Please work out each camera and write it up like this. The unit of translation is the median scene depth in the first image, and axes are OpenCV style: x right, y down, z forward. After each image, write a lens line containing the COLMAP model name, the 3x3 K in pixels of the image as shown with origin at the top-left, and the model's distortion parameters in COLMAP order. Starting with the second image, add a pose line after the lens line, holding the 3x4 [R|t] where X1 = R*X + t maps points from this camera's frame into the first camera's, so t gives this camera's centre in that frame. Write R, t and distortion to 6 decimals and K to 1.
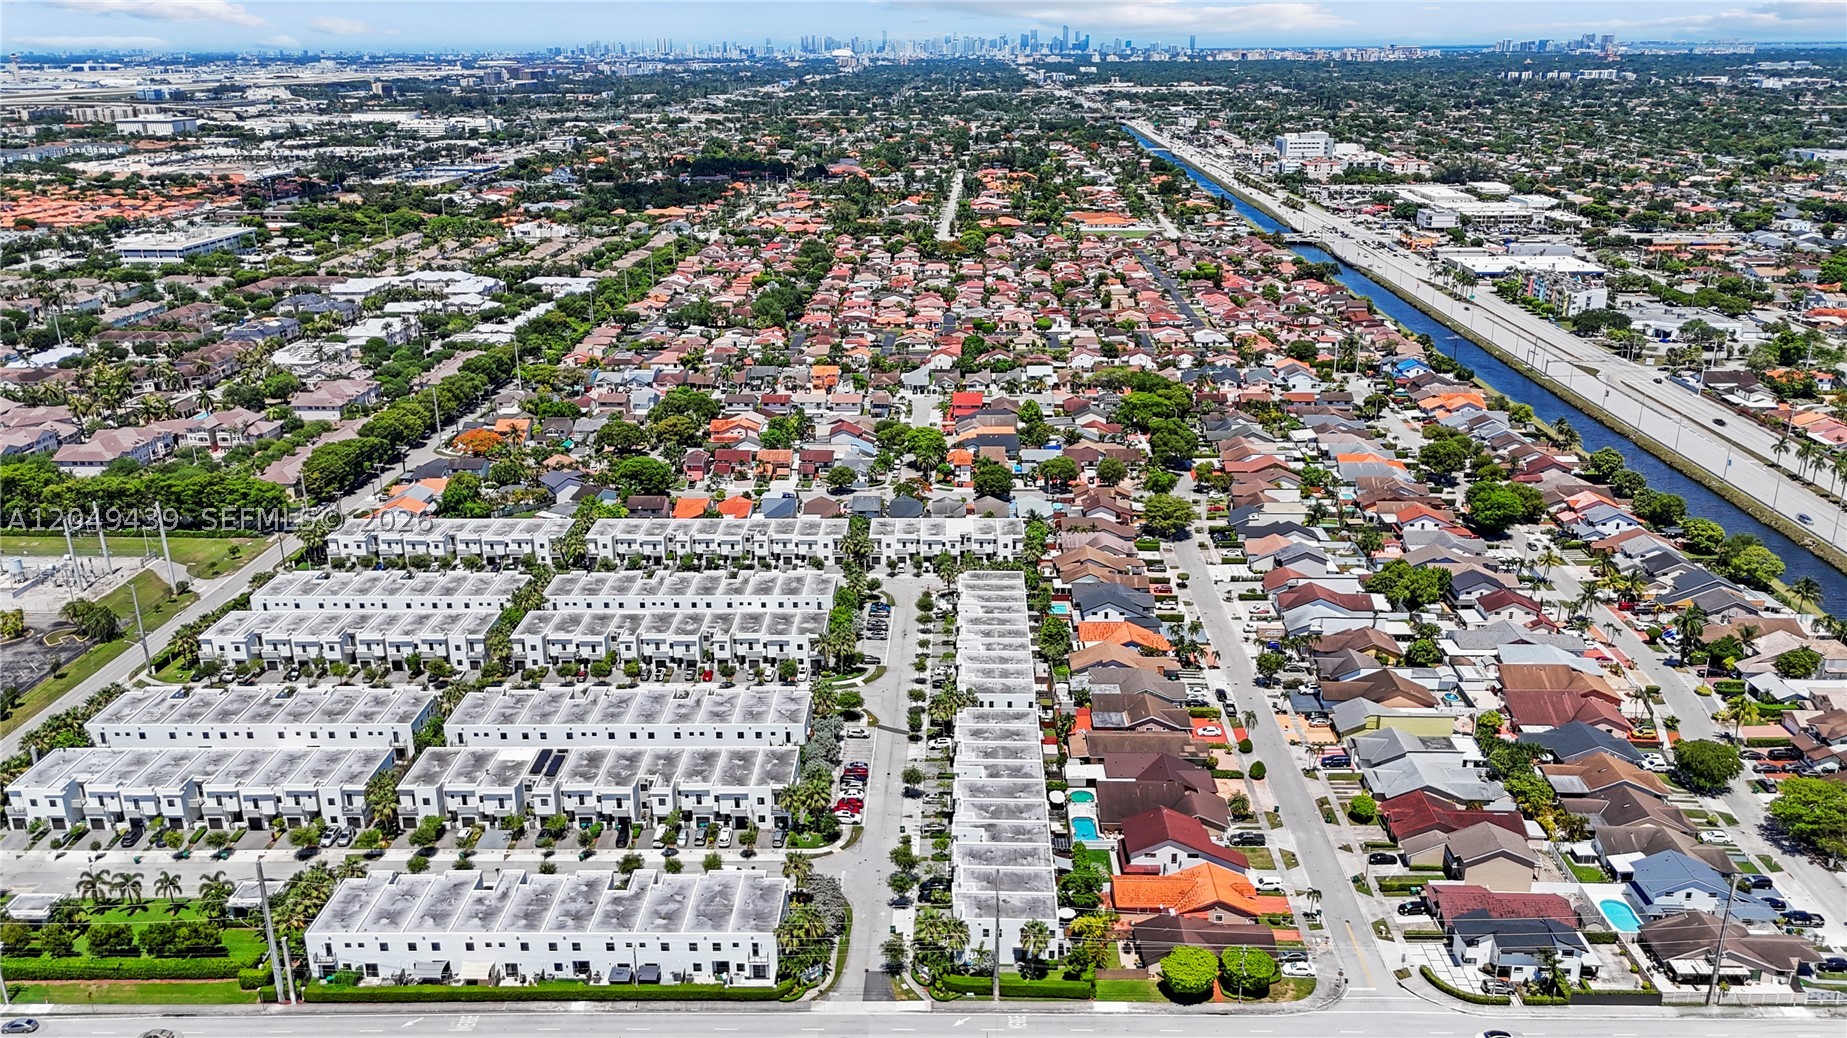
lens RADIAL K [[1368.1, 0, 931.5], [0, 1368.1, 516.3], [0, 0, 1]] dist [0.087322, -0.080139]
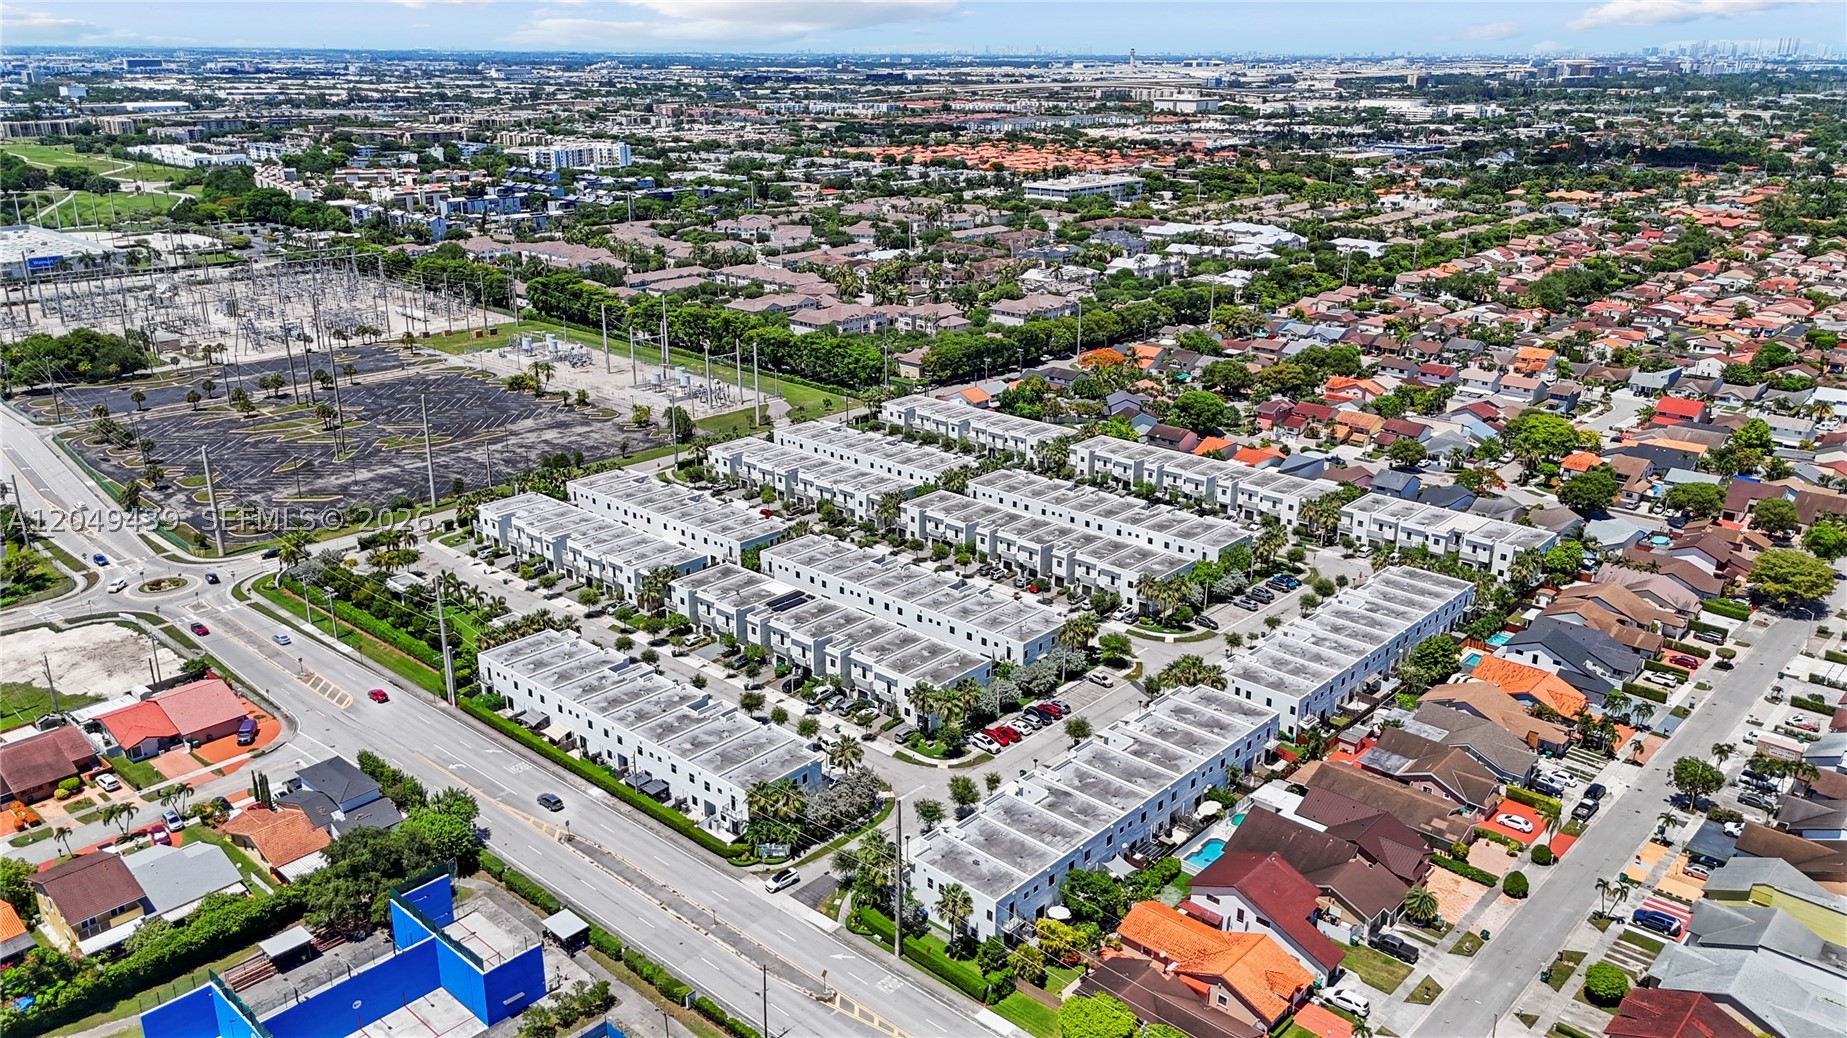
lens RADIAL K [[1368.1, 0, 931.5], [0, 1368.1, 516.3], [0, 0, 1]] dist [0.087322, -0.080139]
pose [[0.760304, 0.221288, -0.610712, 0.317138], [-0.220921, 0.972228, 0.077247, 0.011243], [0.610845, 0.076188, 0.788076, 0.199110]]
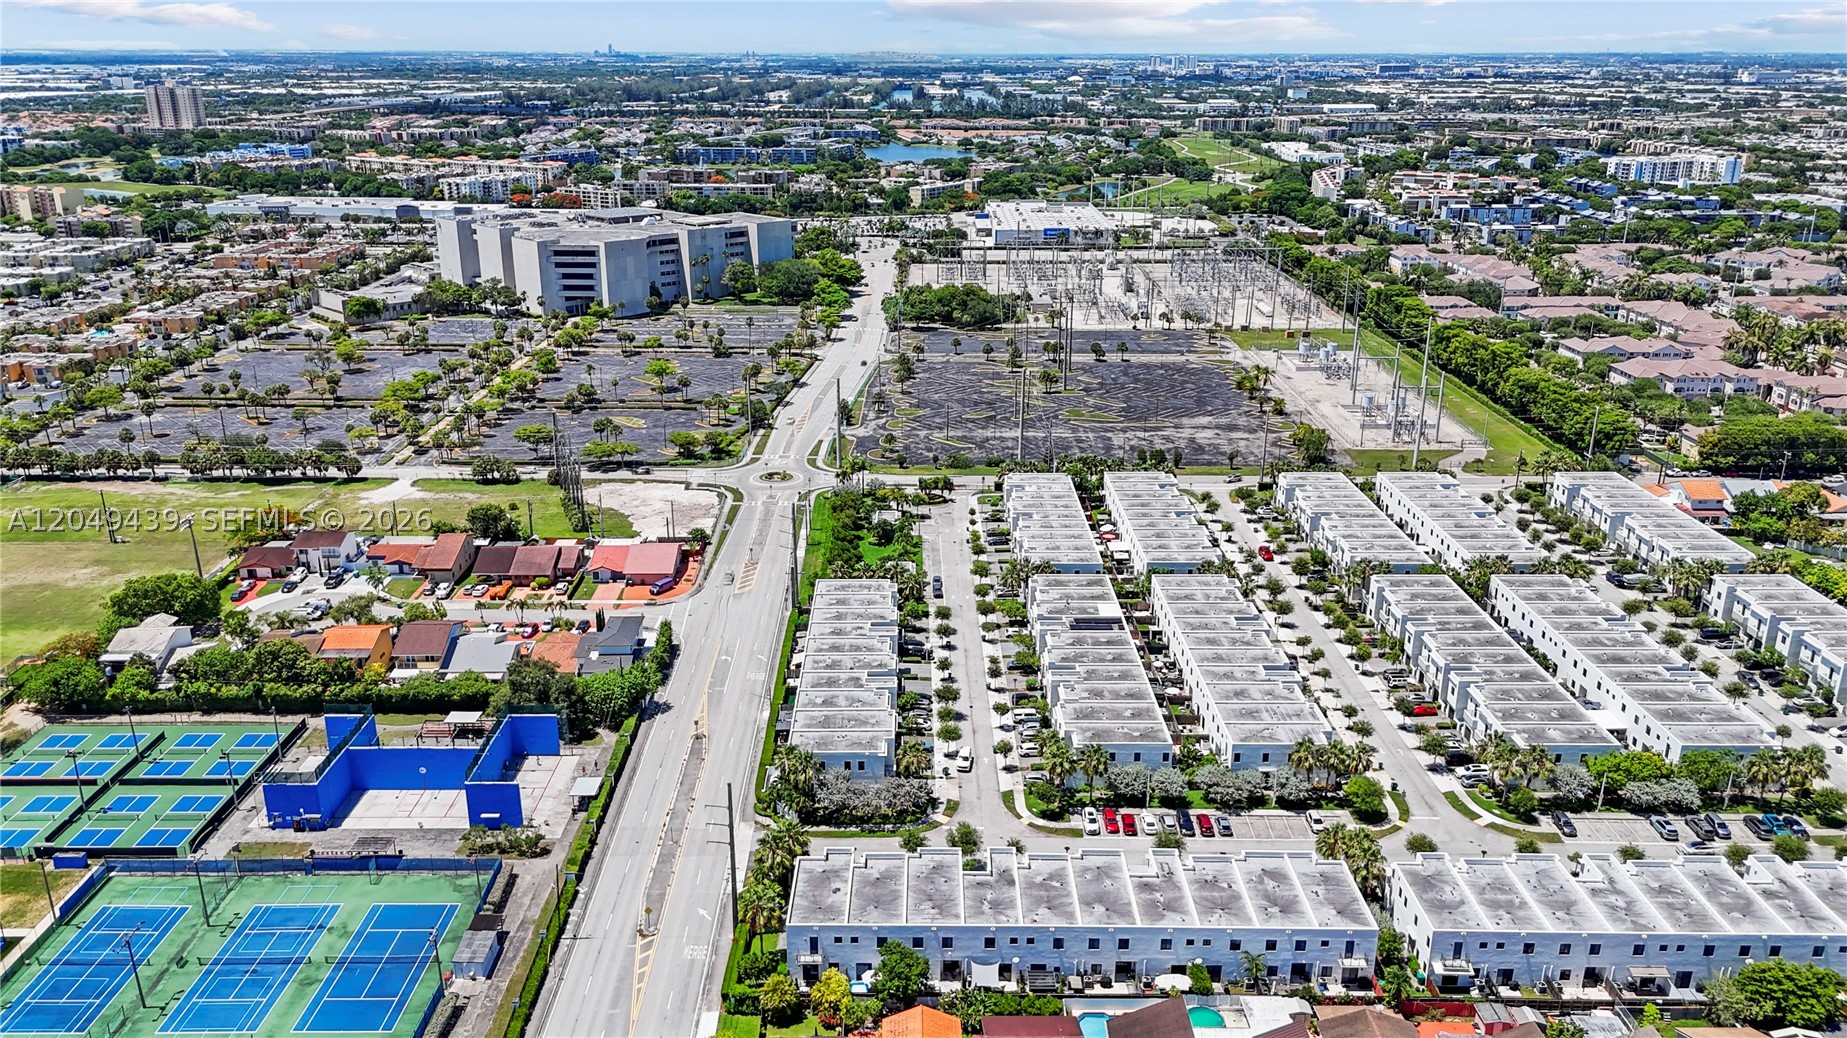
lens RADIAL K [[1368.1, 0, 931.5], [0, 1368.1, 516.3], [0, 0, 1]] dist [0.087322, -0.080139]
pose [[0.039083, 0.332134, -0.942422, 0.477299], [-0.326951, 0.895478, 0.302030, -0.115343], [0.944233, 0.296322, 0.143590, 0.557915]]
